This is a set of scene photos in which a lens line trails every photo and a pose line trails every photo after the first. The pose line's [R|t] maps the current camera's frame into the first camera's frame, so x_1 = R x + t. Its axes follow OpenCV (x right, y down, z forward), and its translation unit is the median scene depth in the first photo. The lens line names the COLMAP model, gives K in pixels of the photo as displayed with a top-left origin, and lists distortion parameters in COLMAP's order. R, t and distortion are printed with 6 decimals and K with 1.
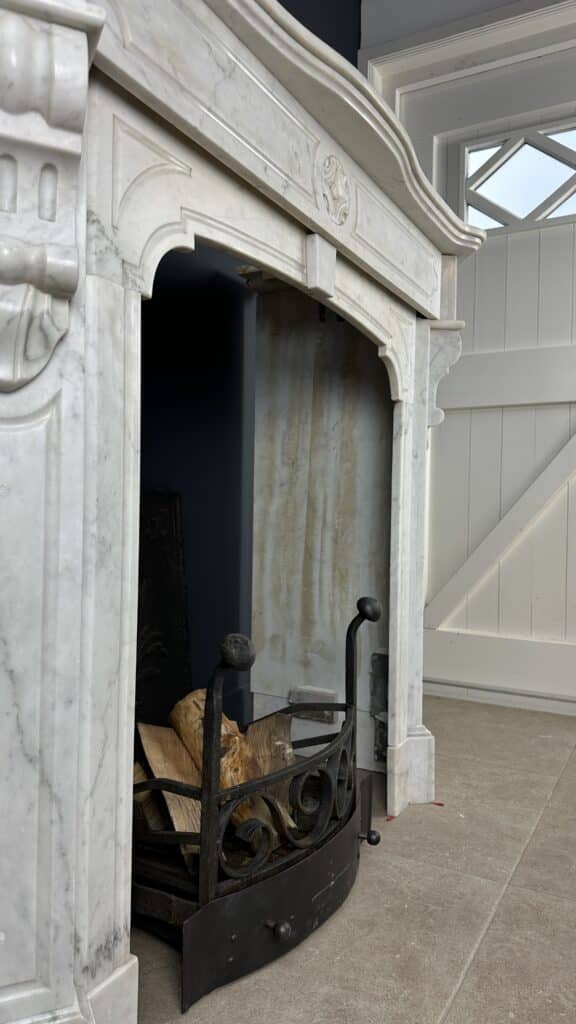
lens RADIAL K [[717.9, 0, 288.6], [0, 717.9, 513.2], [0, 0, 1]] dist [0.088071, -0.132433]
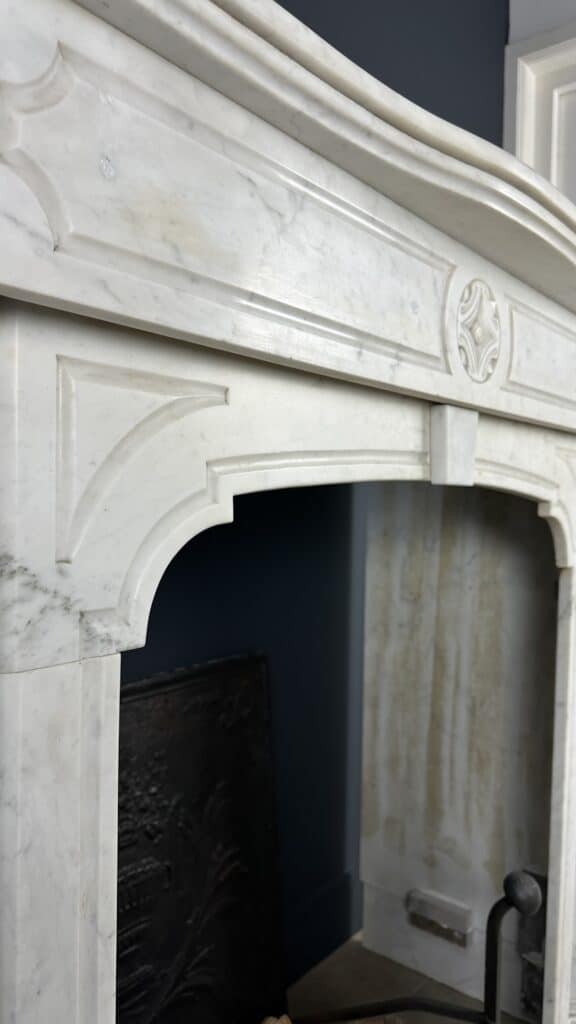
lens RADIAL K [[725.3, 0, 288.0], [0, 725.3, 512.0], [0, 0, 1]] dist [0.107280, -0.169540]
pose [[0.984138, 0.009855, -0.177130, 0.011070], [-0.007053, 0.999840, 0.016446, -0.219328], [0.177263, -0.014936, 0.984050, 0.245267]]
